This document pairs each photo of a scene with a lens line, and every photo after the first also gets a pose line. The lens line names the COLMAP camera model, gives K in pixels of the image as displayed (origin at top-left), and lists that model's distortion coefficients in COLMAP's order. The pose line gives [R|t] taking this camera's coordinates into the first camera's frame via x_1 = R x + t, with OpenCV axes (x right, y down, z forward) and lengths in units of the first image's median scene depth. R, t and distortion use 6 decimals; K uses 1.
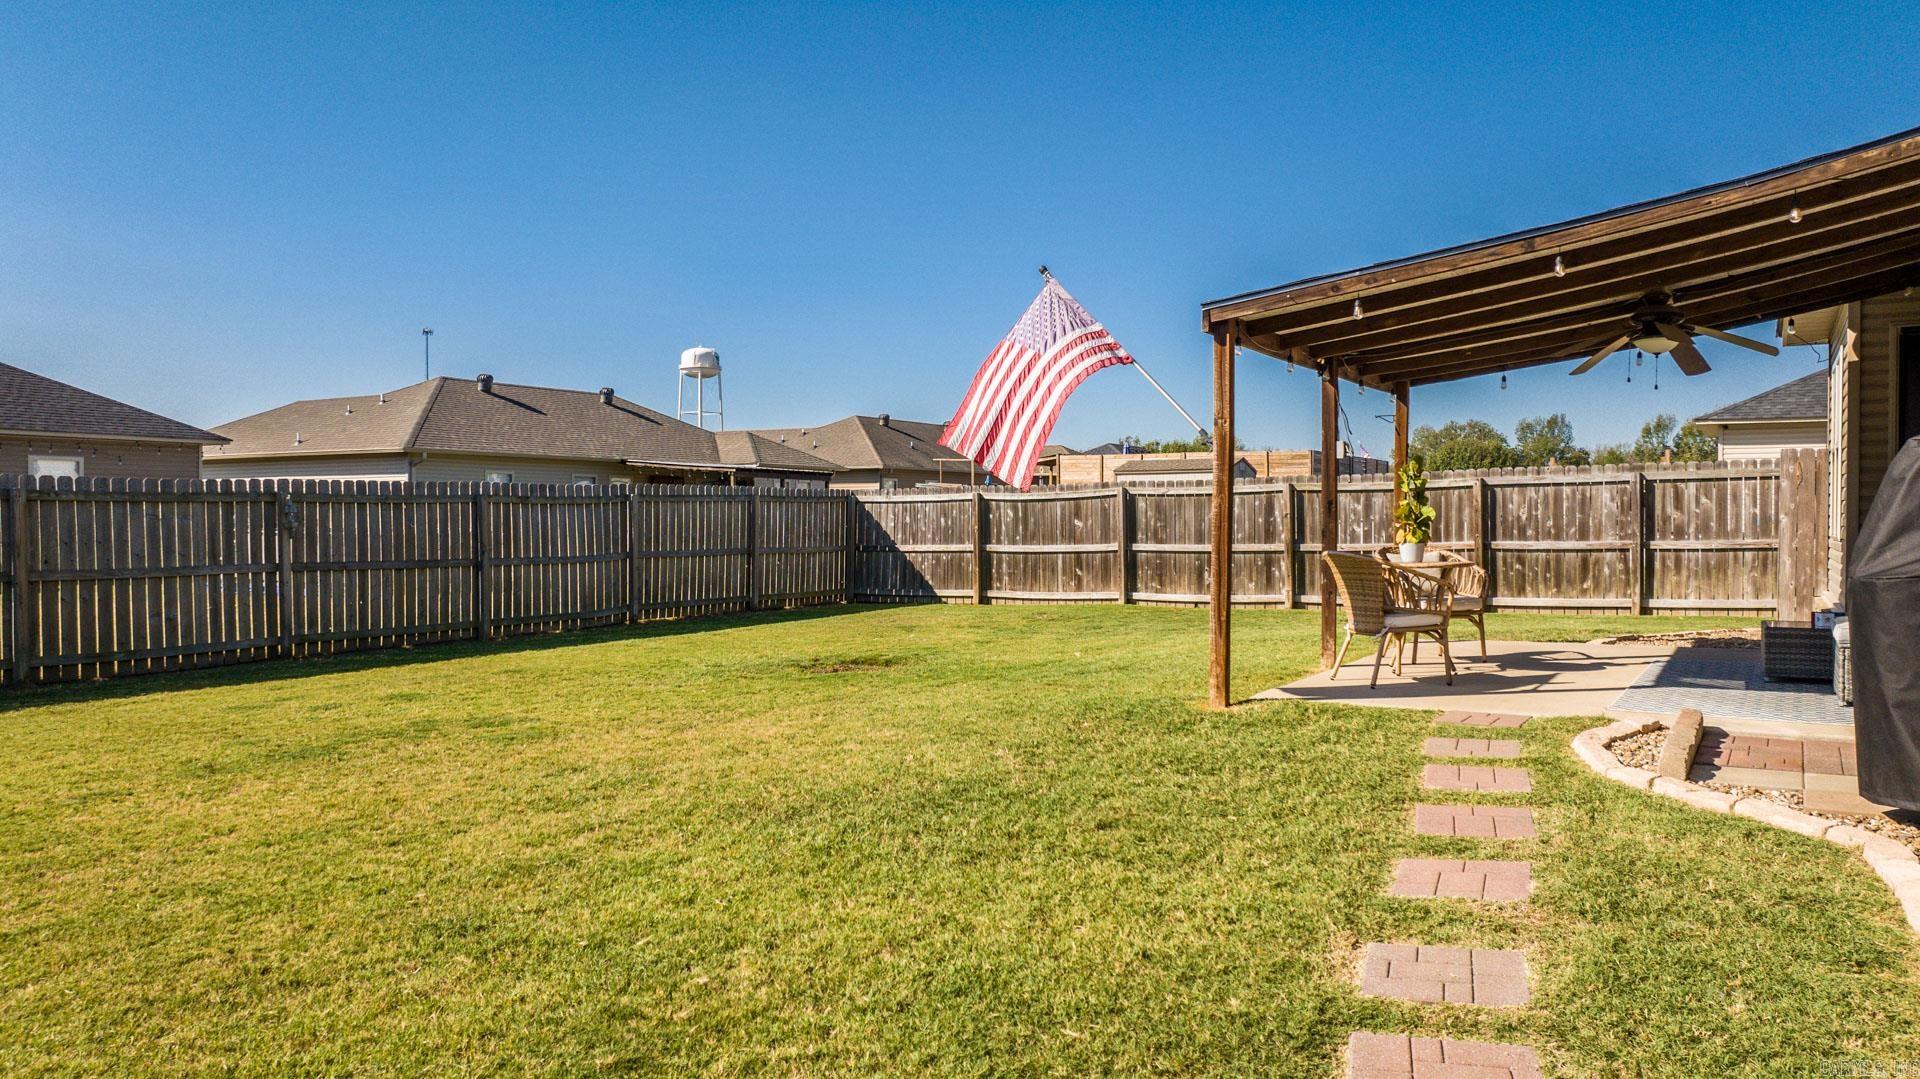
lens RADIAL K [[1344.2, 0, 955.9], [0, 1344.2, 539.7], [0, 0, 1]] dist [-0.013879, 0.005474]
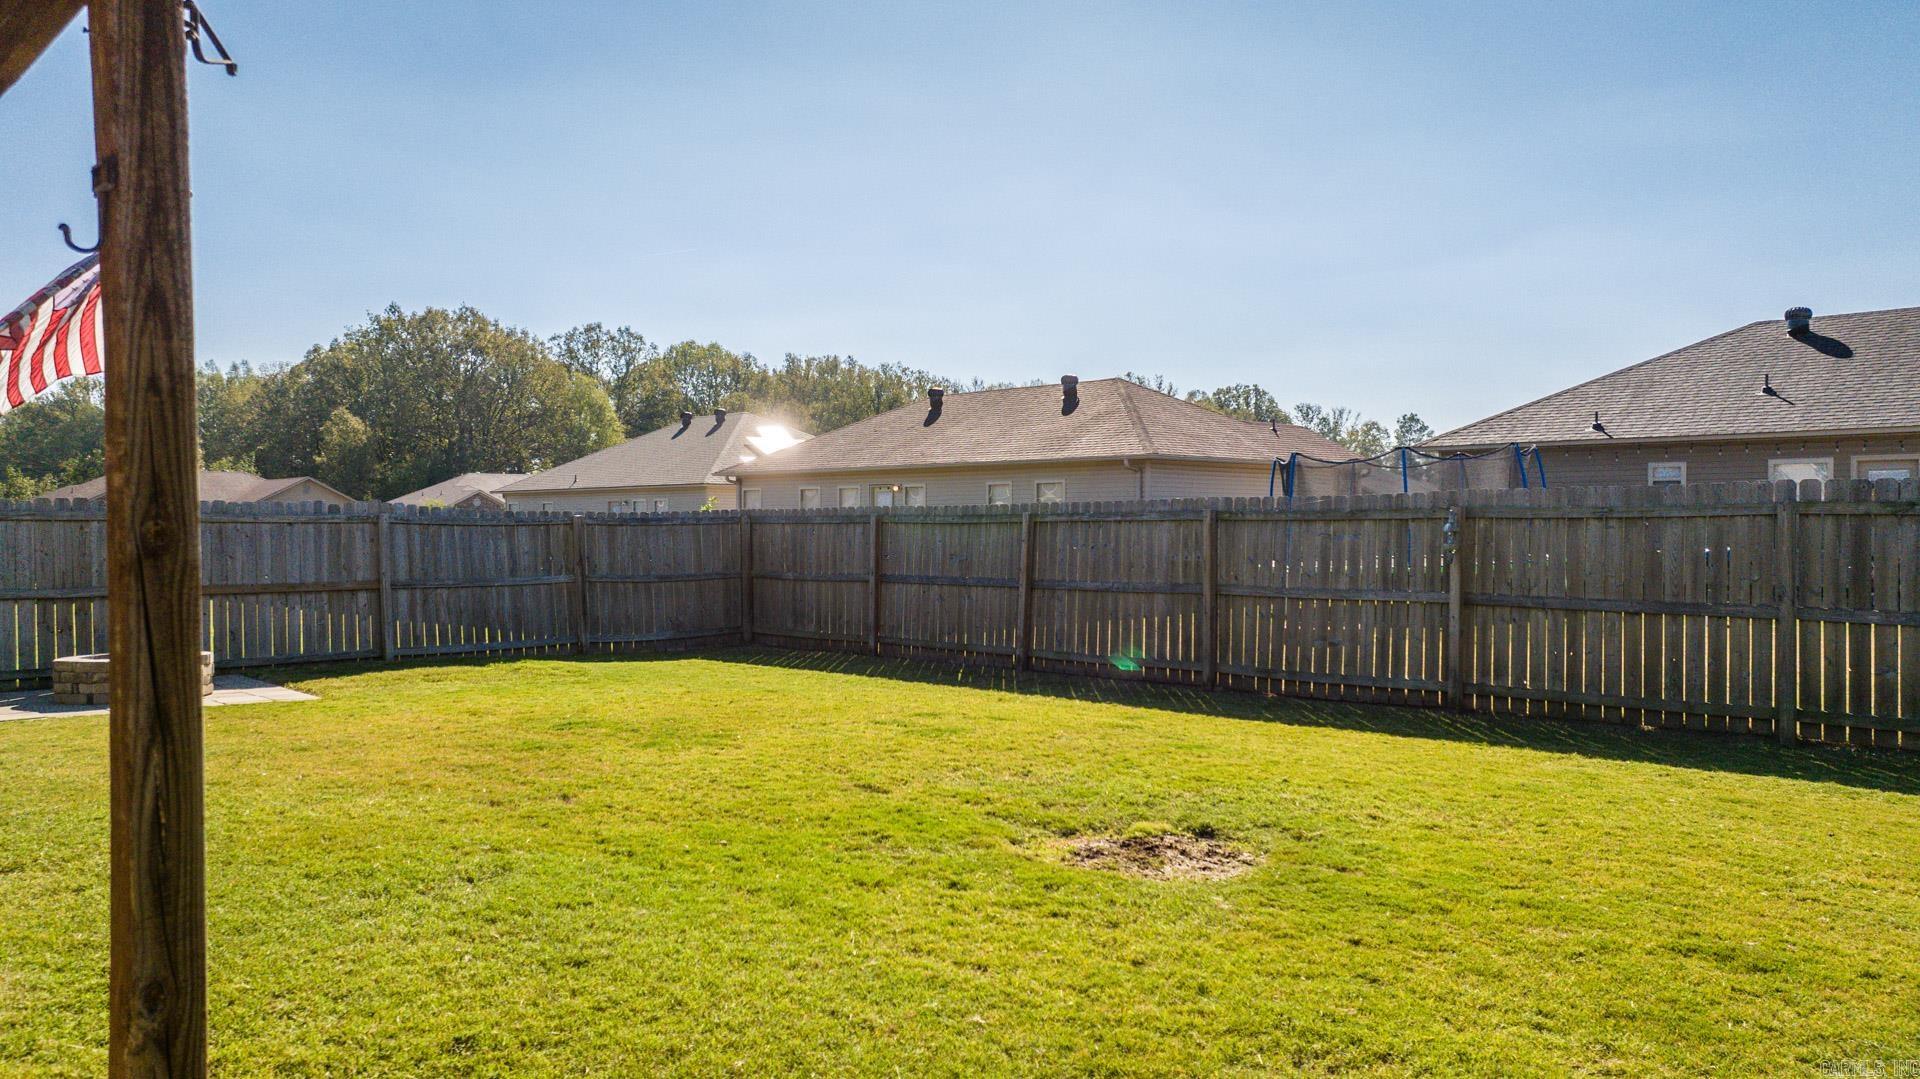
lens RADIAL K [[1344.2, 0, 955.9], [0, 1344.2, 539.7], [0, 0, 1]] dist [-0.013879, 0.005474]
pose [[-0.087300, 0.027482, -0.995803, 0.313227], [-0.024984, 0.999245, 0.029767, -0.029327], [0.995869, 0.027478, -0.086548, 0.722264]]
